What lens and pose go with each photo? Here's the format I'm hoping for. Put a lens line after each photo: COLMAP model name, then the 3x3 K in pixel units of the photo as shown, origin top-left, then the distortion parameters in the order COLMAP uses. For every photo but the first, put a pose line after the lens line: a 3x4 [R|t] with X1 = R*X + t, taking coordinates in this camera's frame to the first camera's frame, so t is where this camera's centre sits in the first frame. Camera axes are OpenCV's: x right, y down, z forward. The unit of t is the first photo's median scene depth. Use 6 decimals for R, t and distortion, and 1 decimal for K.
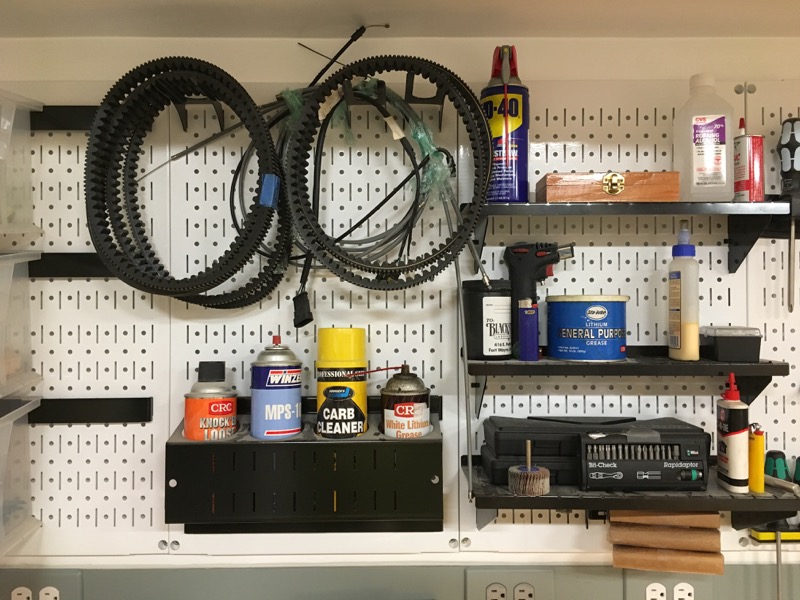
lens RADIAL K [[659.3, 0, 398.9], [0, 659.3, 306.6], [0, 0, 1]] dist [0.029429, -0.030353]
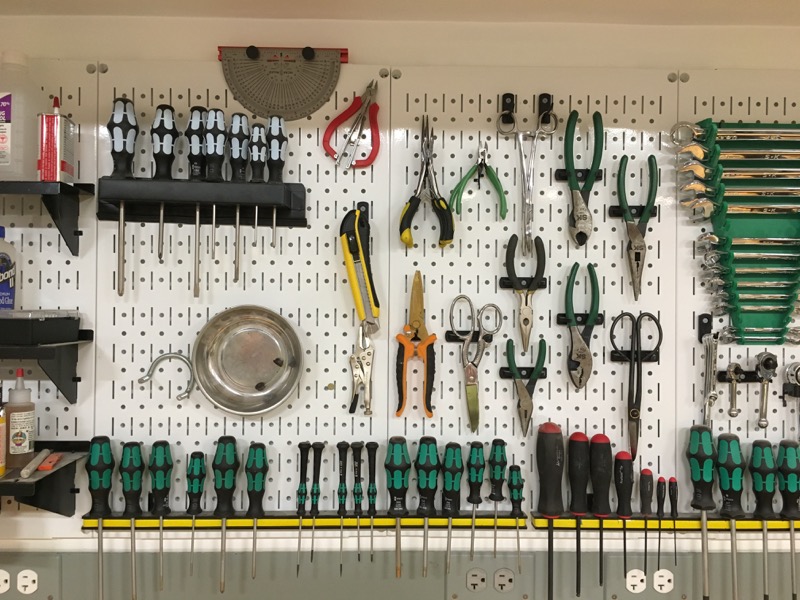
lens RADIAL K [[659.3, 0, 398.3], [0, 659.3, 300.2], [0, 0, 1]] dist [0.029429, -0.030353]
pose [[0.999895, 0.013808, 0.004447, 0.915395], [-0.013865, 0.999818, 0.013088, -0.004203], [-0.004265, -0.013149, 0.999904, 0.015934]]
